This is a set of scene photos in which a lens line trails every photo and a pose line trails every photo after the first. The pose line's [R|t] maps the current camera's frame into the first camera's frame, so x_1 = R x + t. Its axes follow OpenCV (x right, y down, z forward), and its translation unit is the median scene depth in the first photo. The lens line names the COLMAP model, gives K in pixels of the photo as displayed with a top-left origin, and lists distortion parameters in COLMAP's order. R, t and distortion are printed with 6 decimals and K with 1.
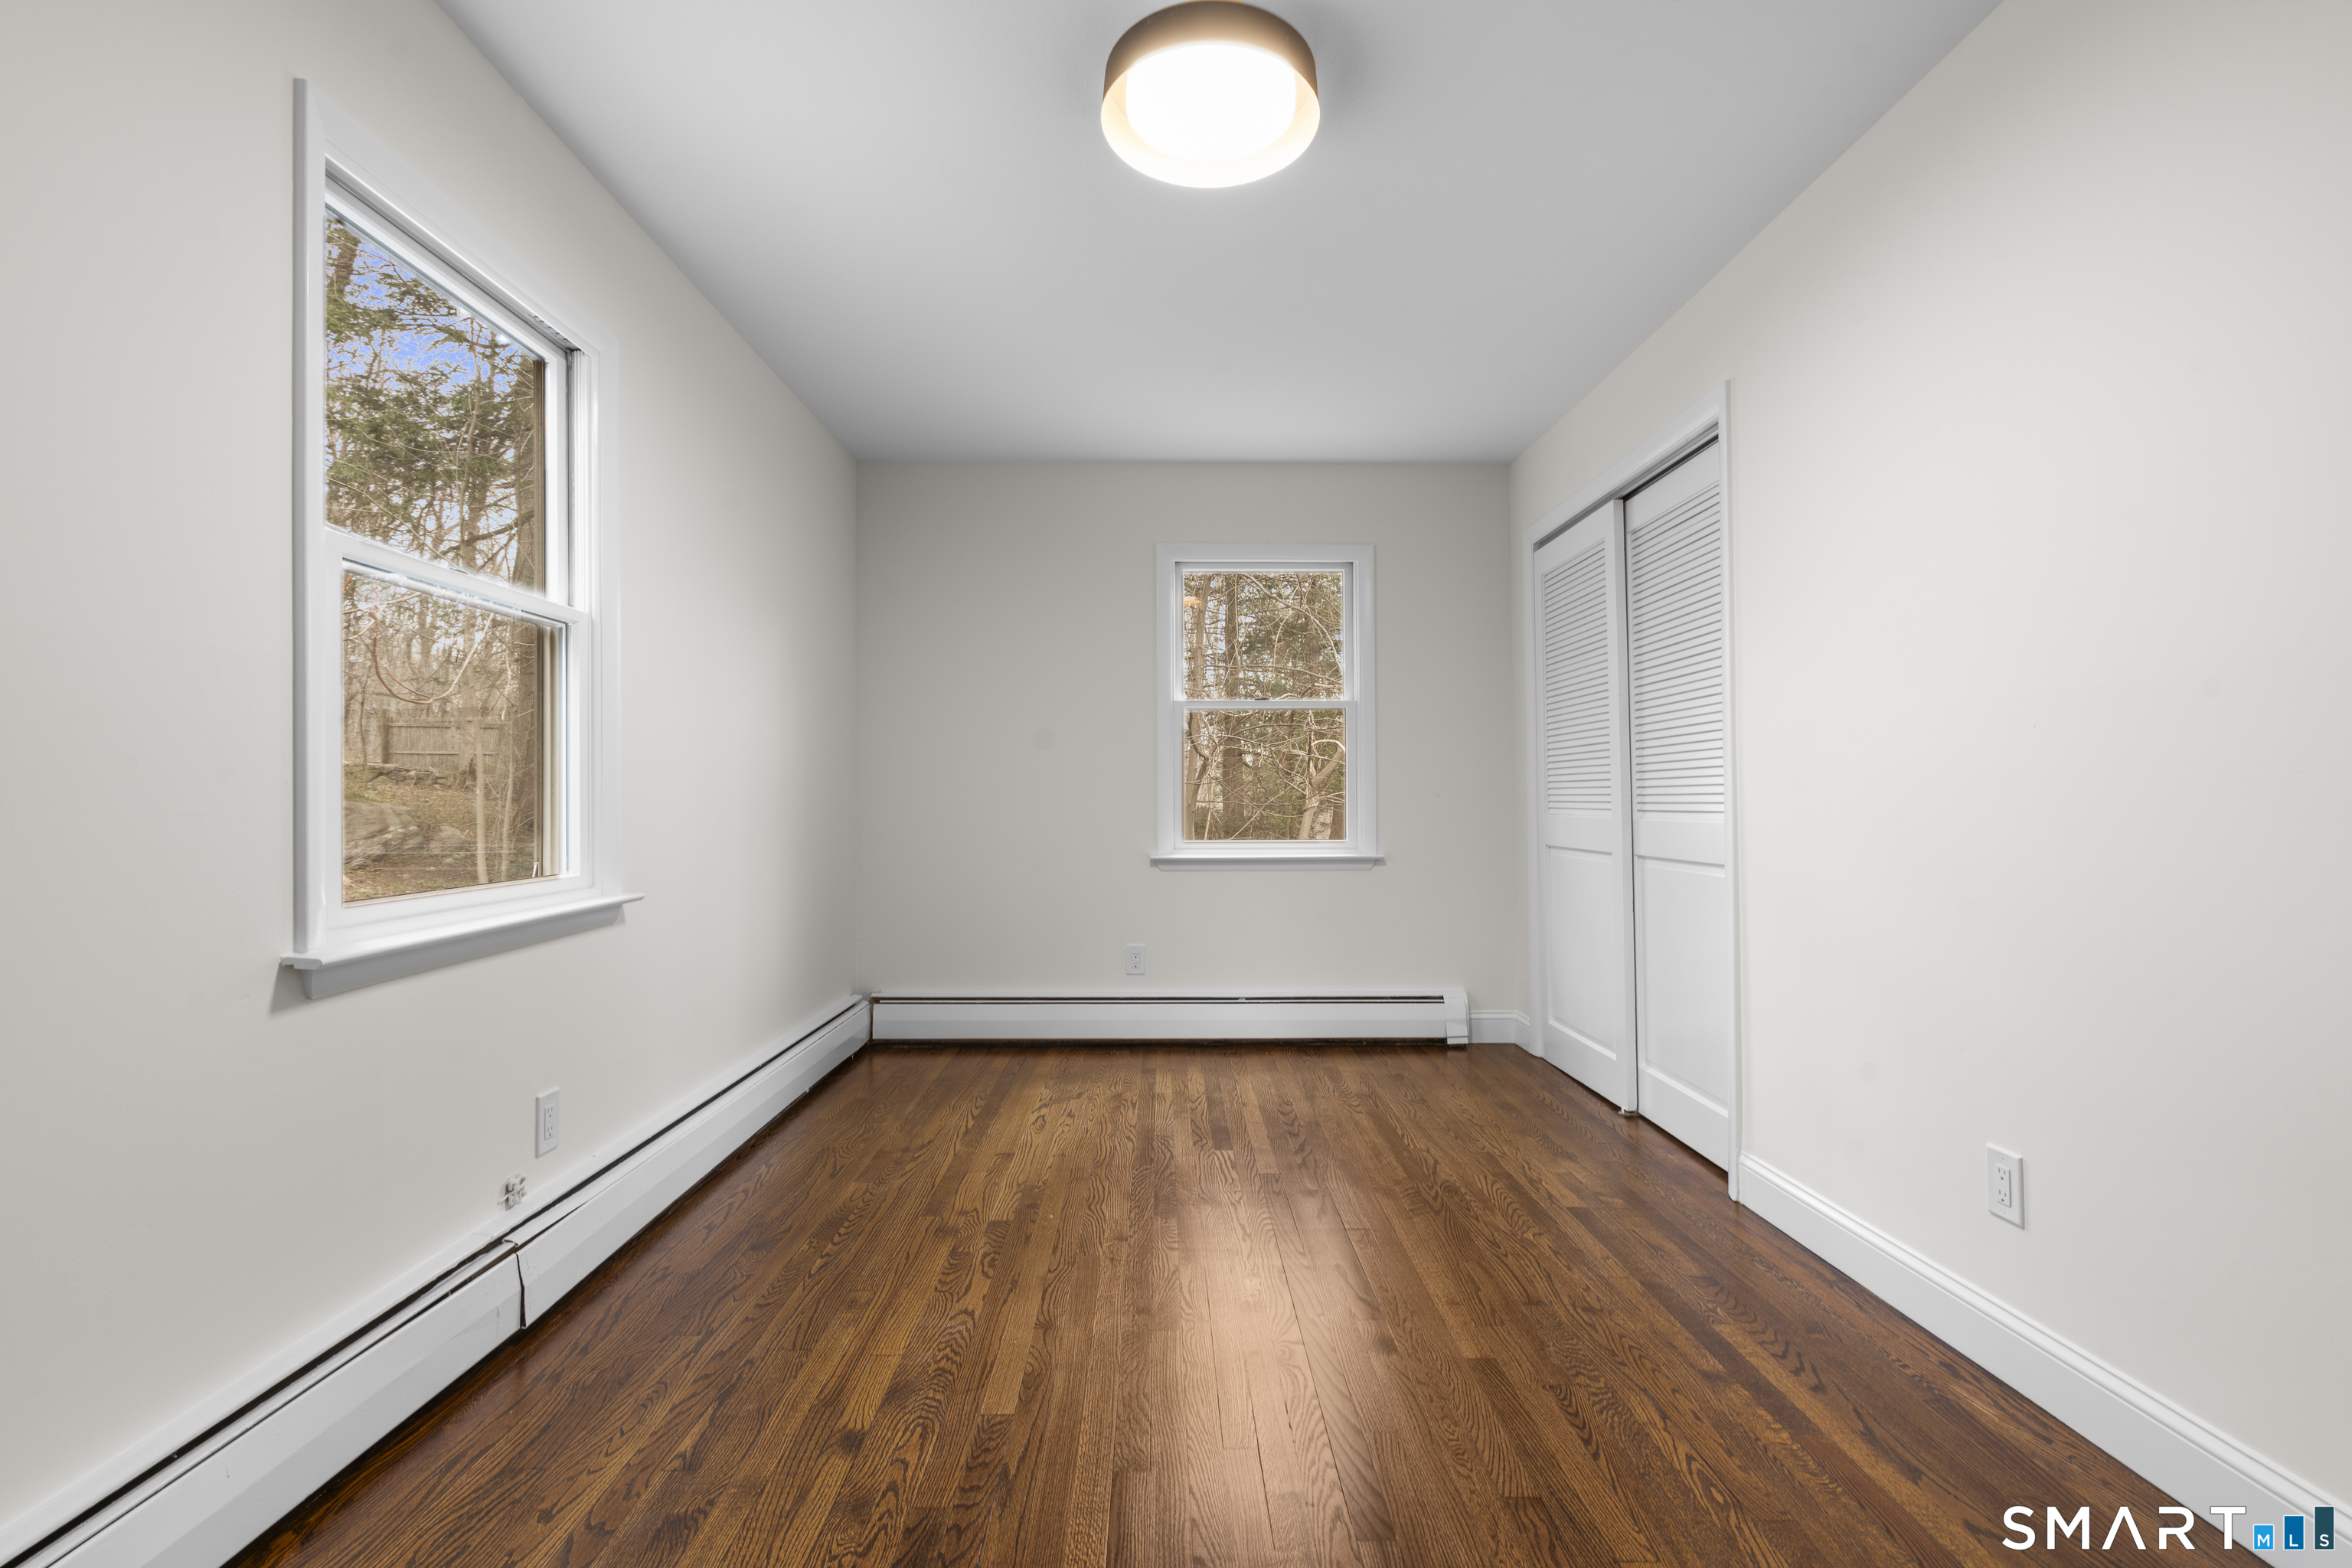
lens RADIAL K [[1065.4, 0, 1176.0], [0, 1065.4, 784.0], [0, 0, 1]] dist [-0.001064, 0.001278]
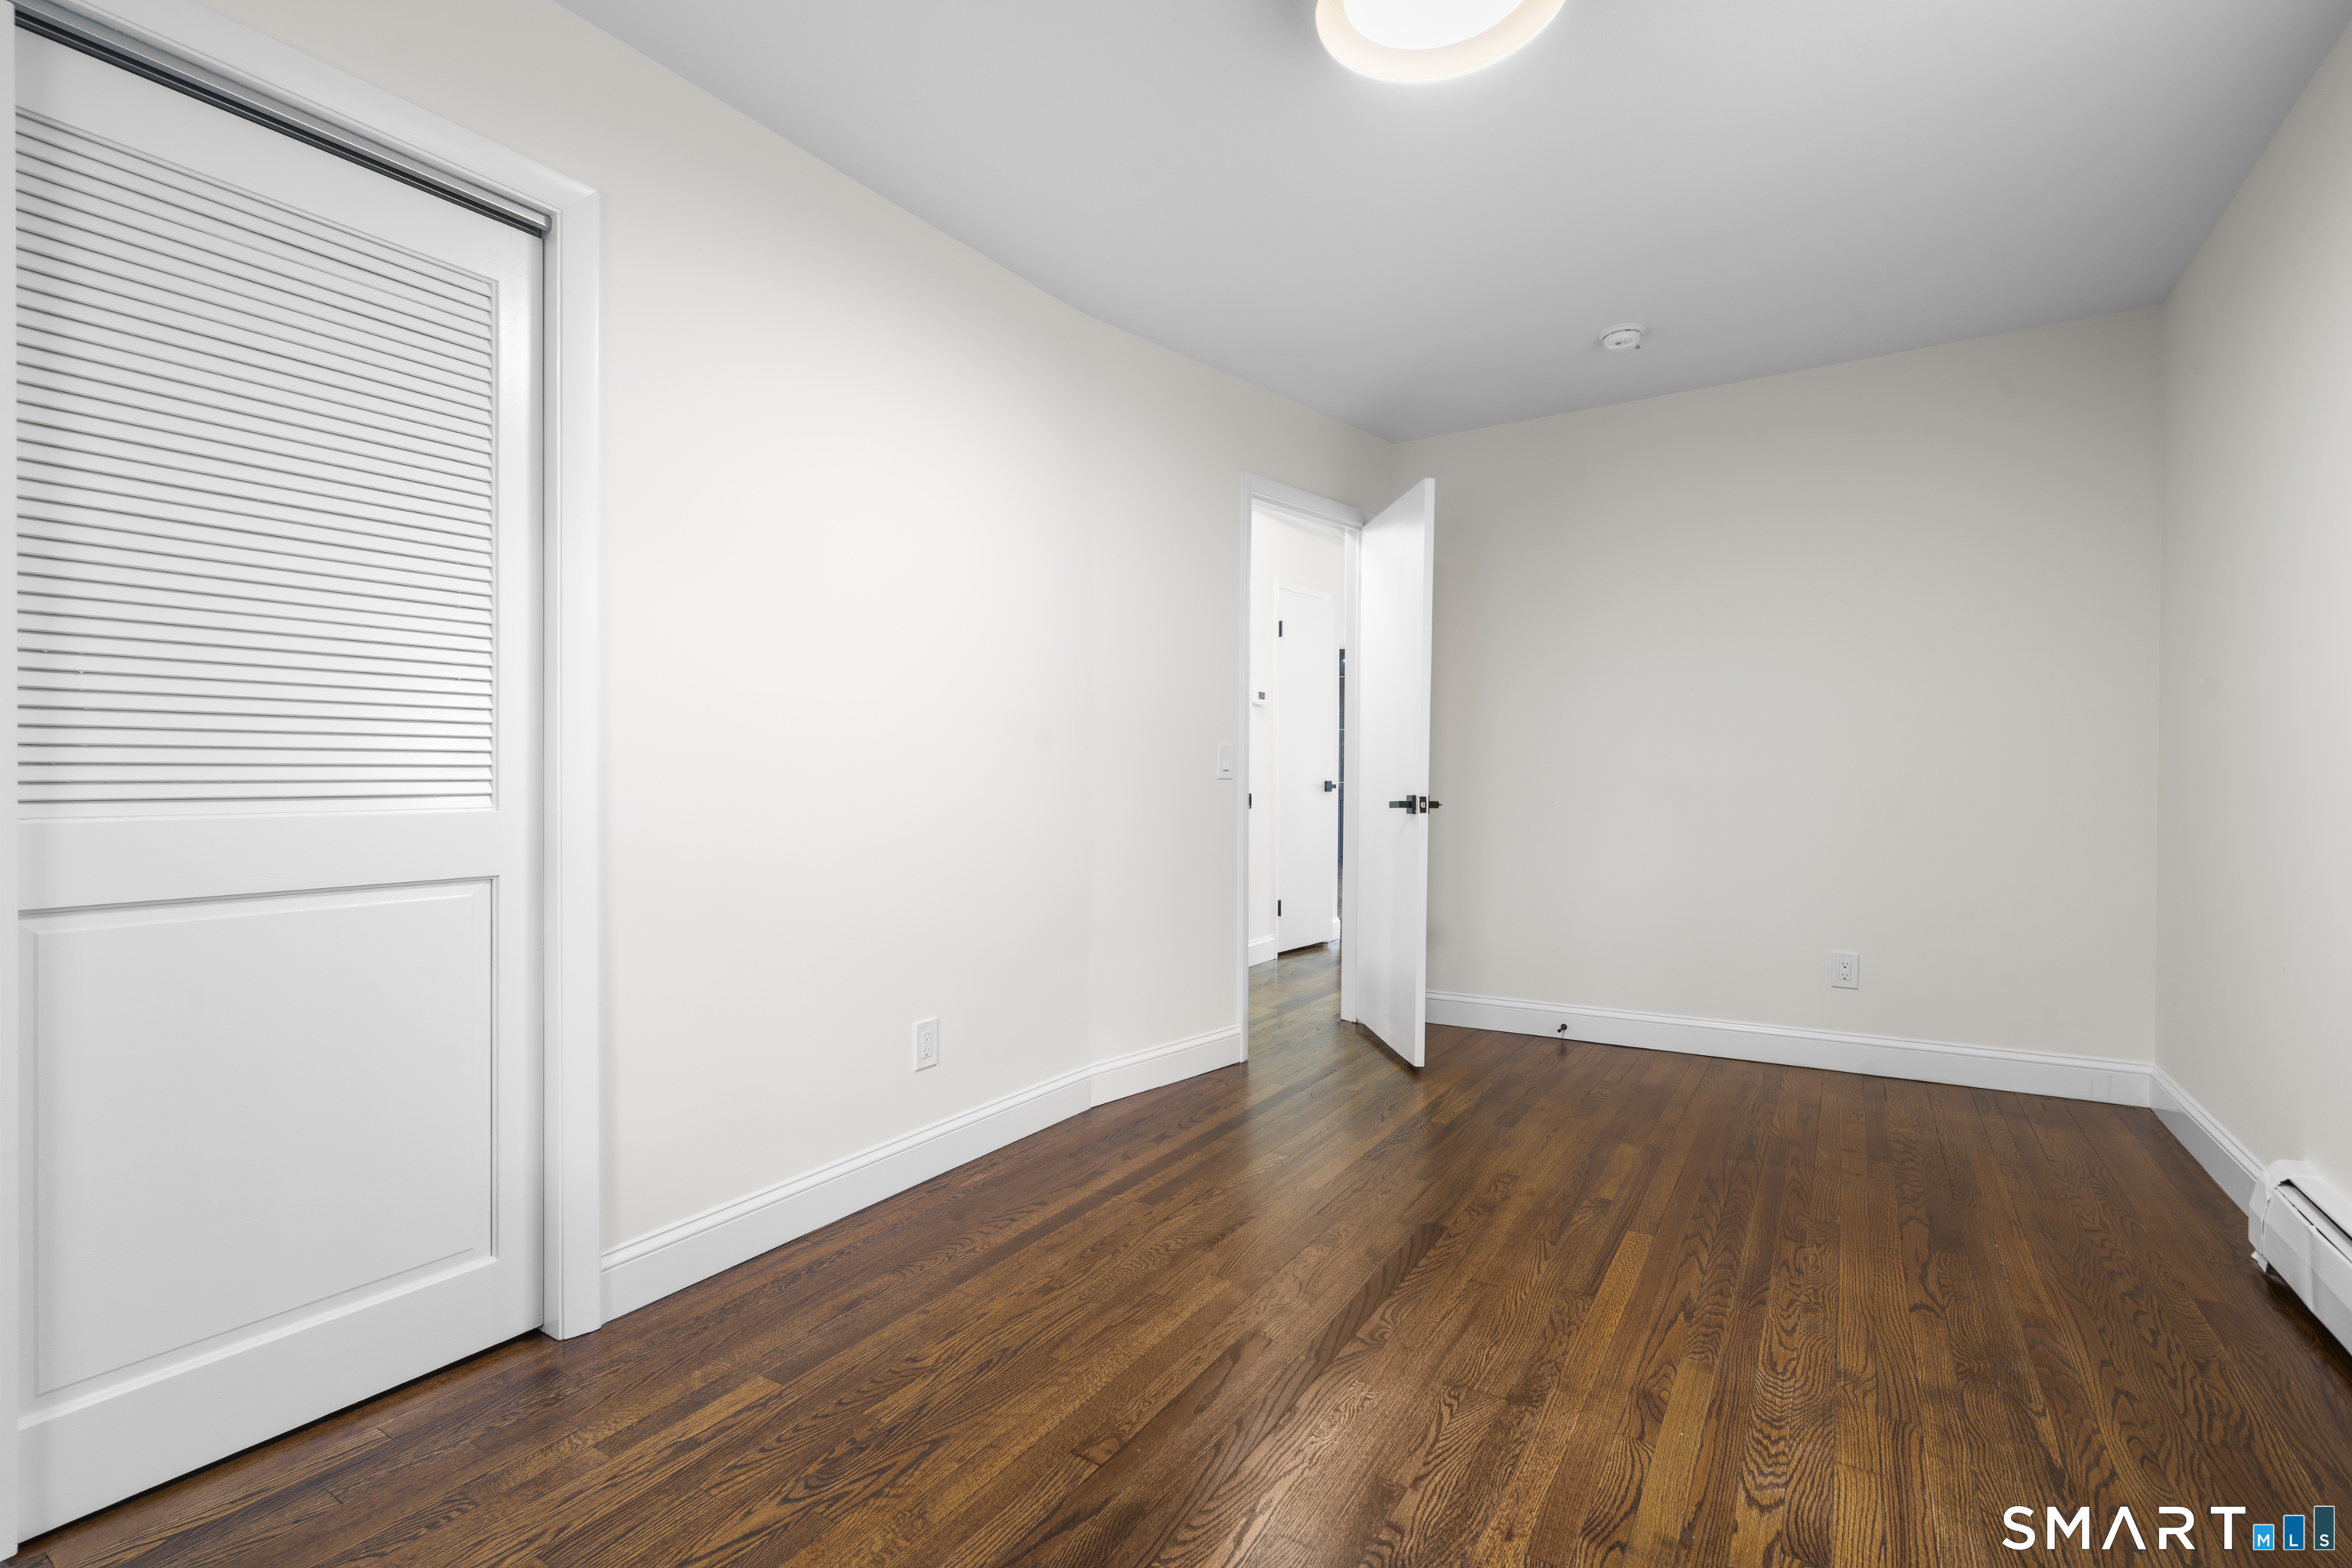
lens RADIAL K [[1049.9, 0, 1171.2], [0, 1049.9, 786.6], [0, 0, 1]] dist [-0.007060, 0.004999]
pose [[-0.830756, -0.001998, 0.556633, -0.208463], [-0.006240, 0.999964, -0.005724, 0.023926], [-0.556601, -0.008229, -0.830739, 1.448860]]
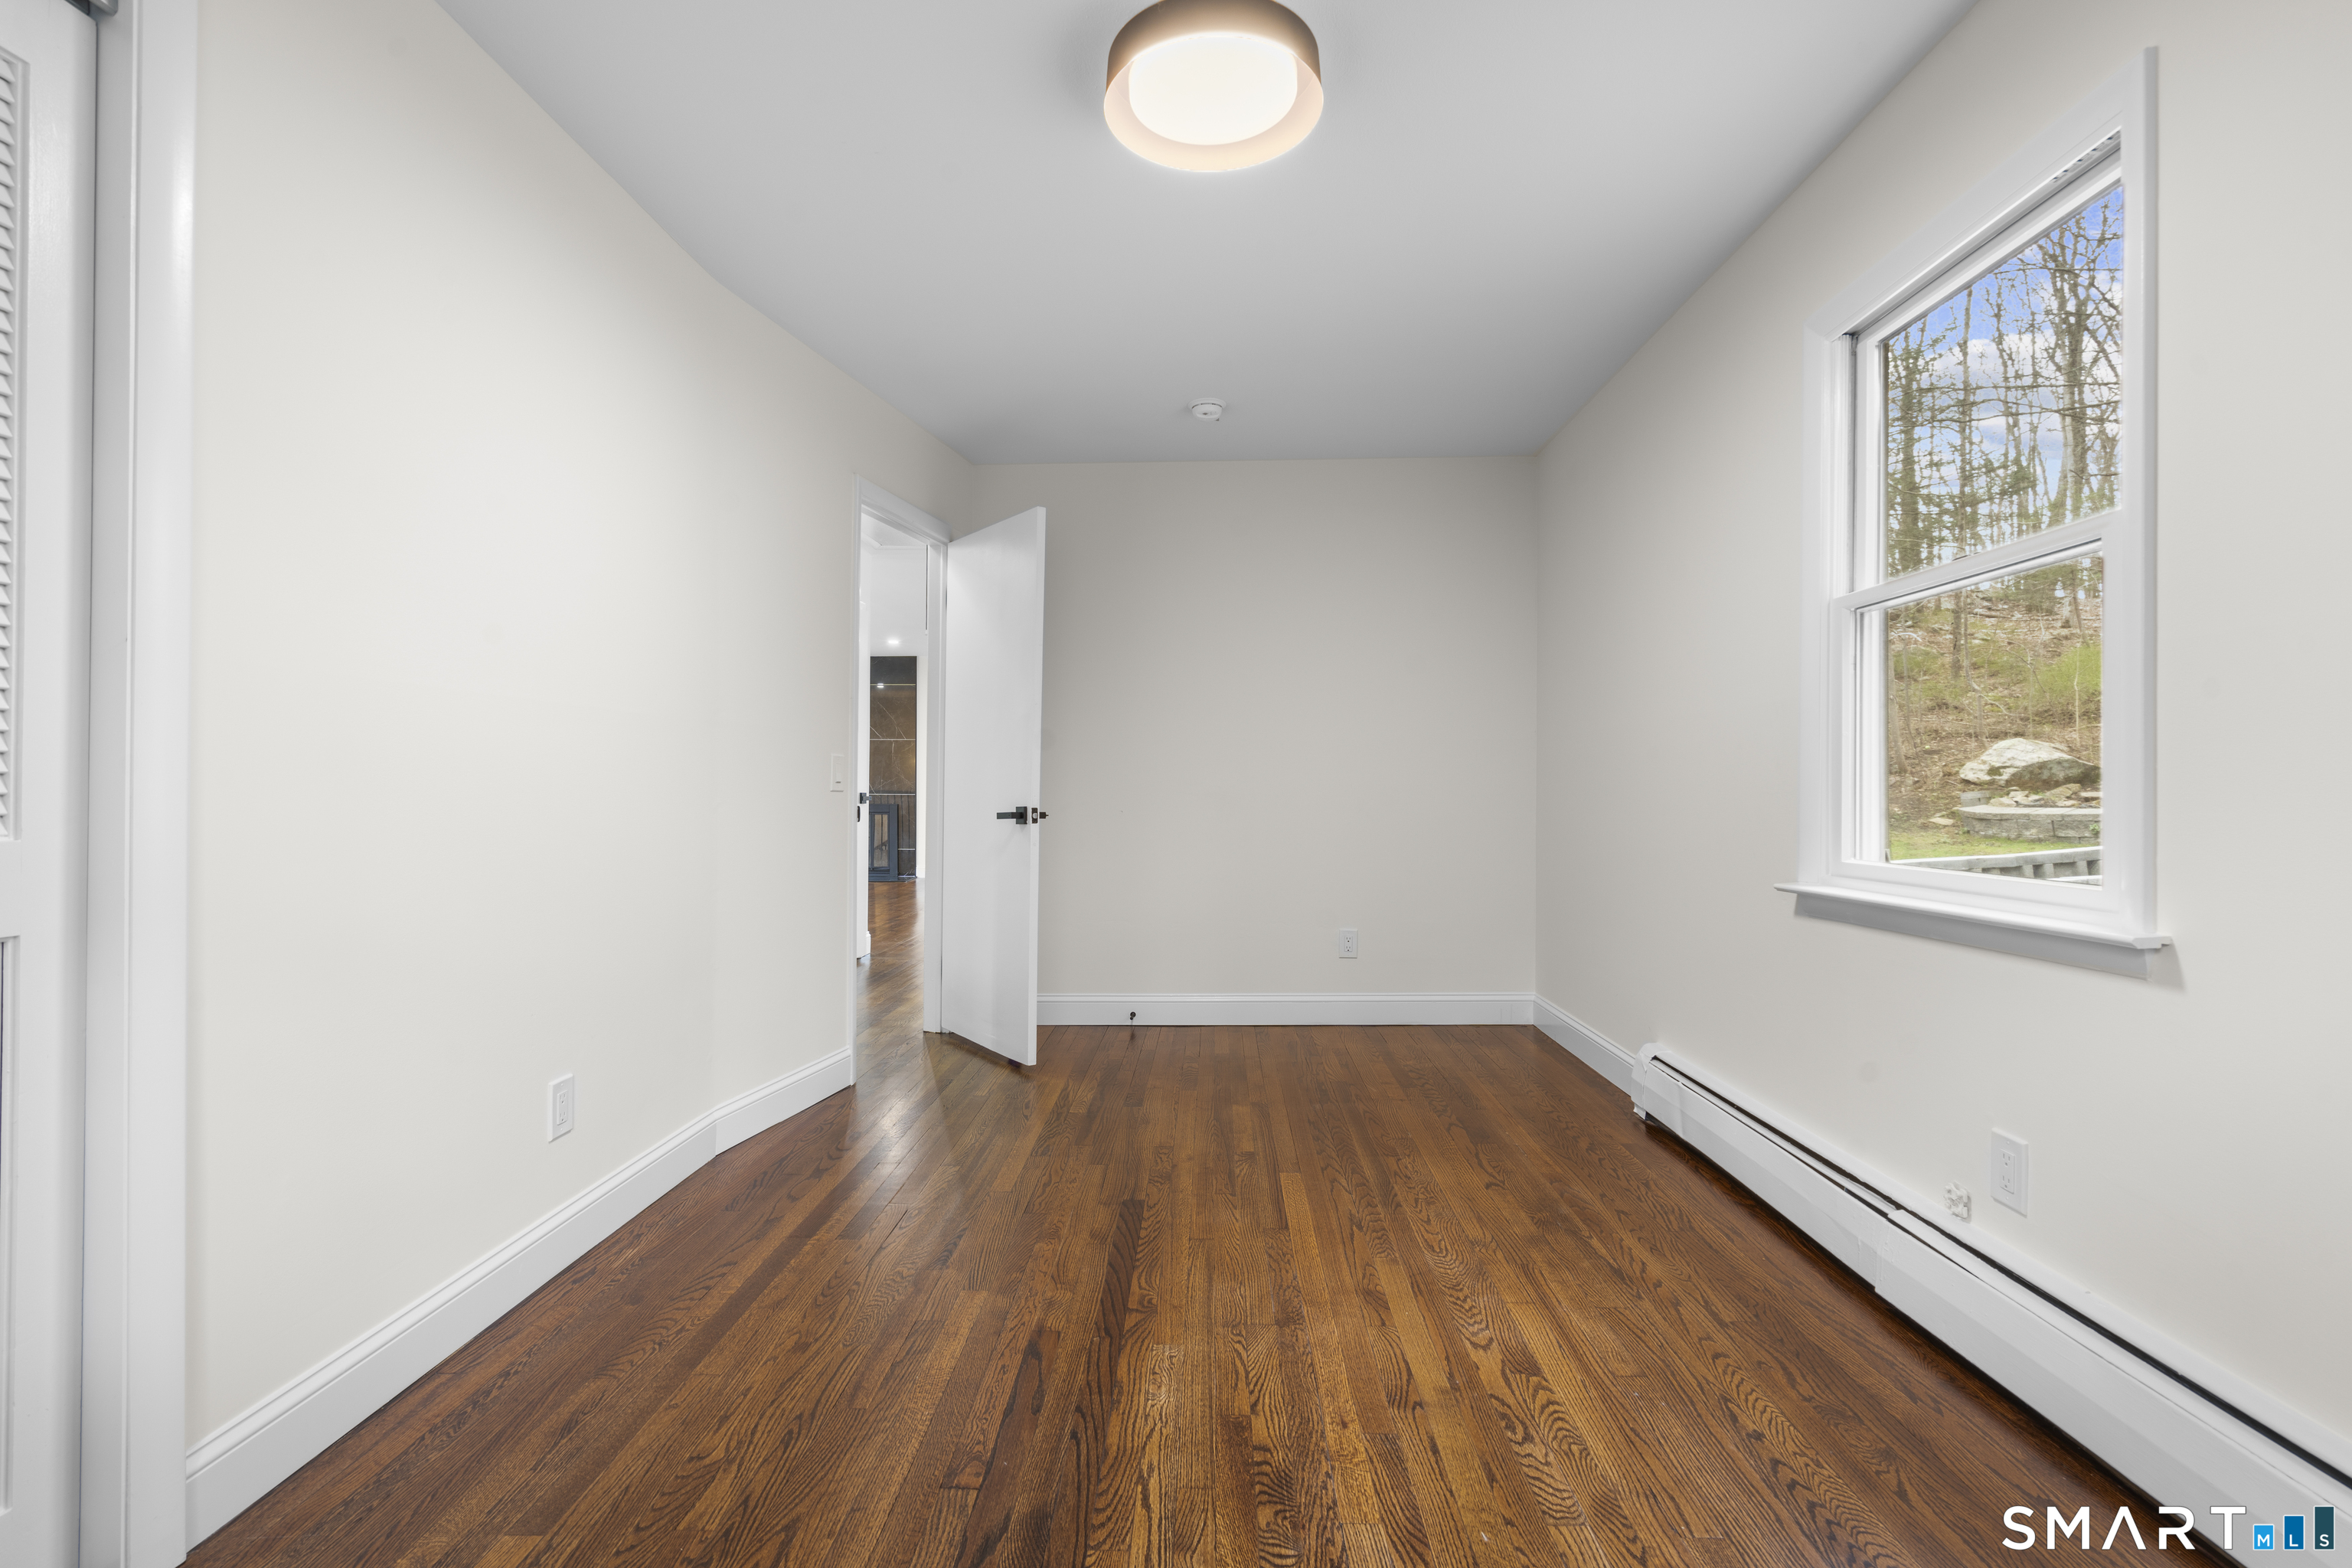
lens RADIAL K [[1051.0, 0, 1159.4], [0, 1051.0, 789.3], [0, 0, 1]] dist [-0.002979, 0.000962]
pose [[-0.997732, 0.003080, 0.067245, 0.013960], [0.002005, 0.999869, -0.016051, 0.025168], [-0.067286, -0.015879, -0.997607, 1.558108]]
